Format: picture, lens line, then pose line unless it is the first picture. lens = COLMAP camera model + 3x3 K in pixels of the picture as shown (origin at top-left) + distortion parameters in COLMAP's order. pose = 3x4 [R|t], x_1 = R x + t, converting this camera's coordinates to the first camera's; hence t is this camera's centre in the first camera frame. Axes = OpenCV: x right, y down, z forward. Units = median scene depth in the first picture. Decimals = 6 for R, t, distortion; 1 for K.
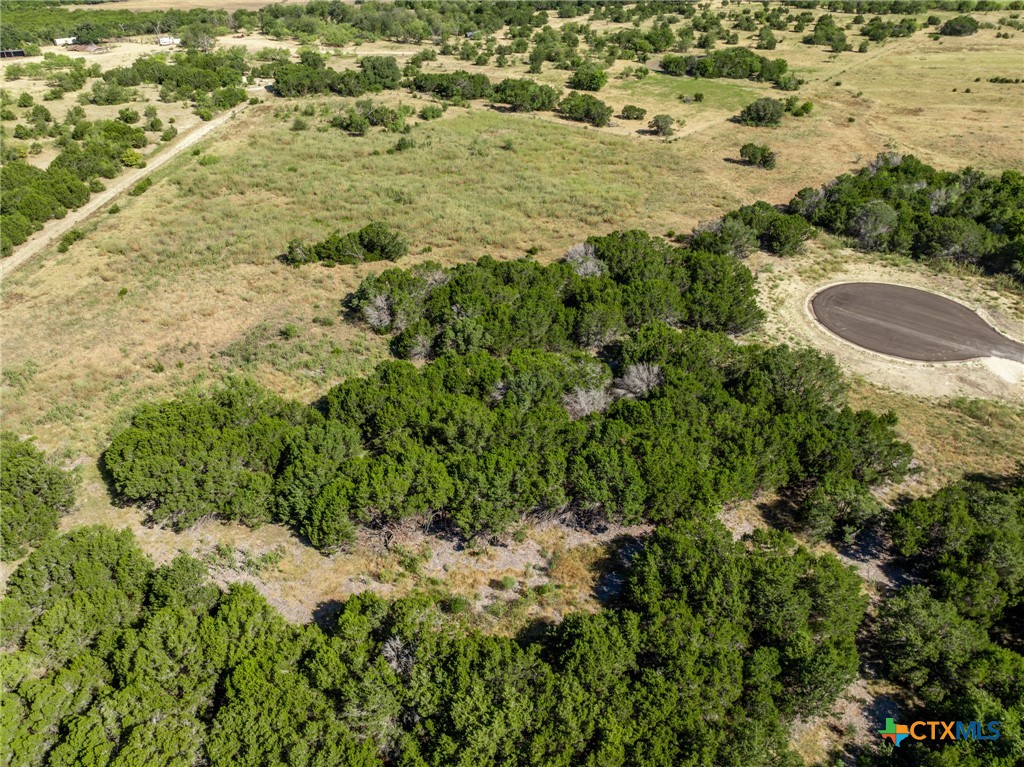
lens RADIAL K [[720.7, 0, 513.0], [0, 720.7, 377.9], [0, 0, 1]] dist [-0.032230, 0.021122]
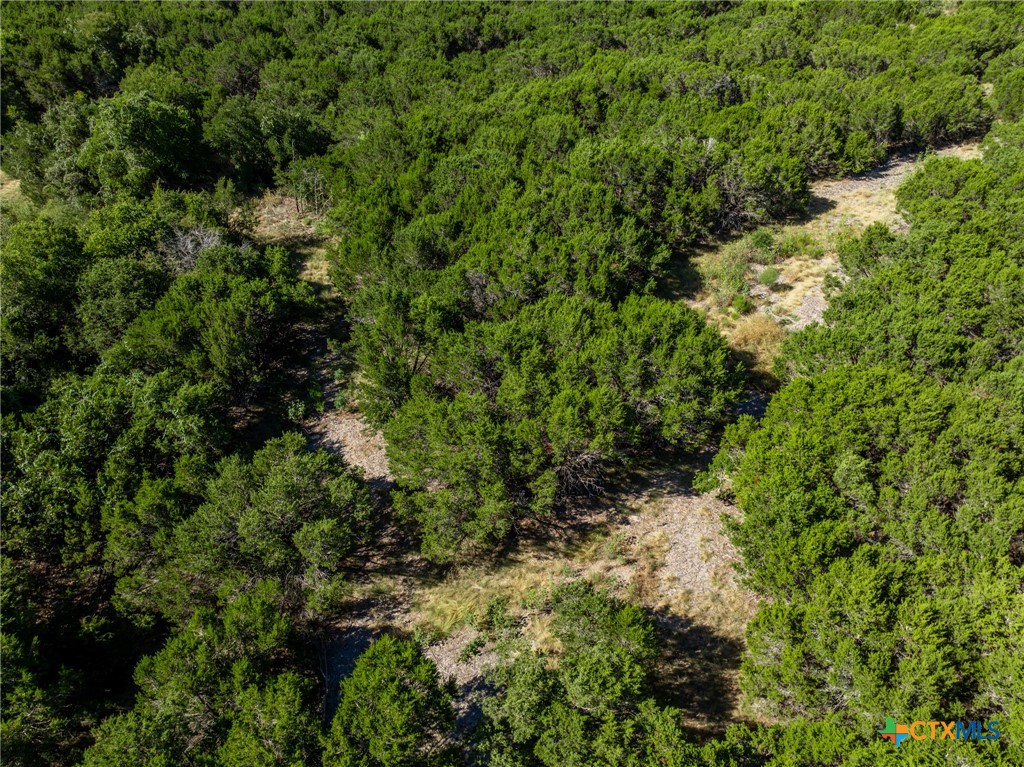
lens RADIAL K [[720.7, 0, 513.0], [0, 720.7, 377.9], [0, 0, 1]] dist [-0.032230, 0.021122]
pose [[-0.646337, 0.479859, -0.593283, 0.373731], [-0.416234, 0.429930, 0.801192, -0.091365], [0.639529, 0.764785, -0.078146, 0.544413]]
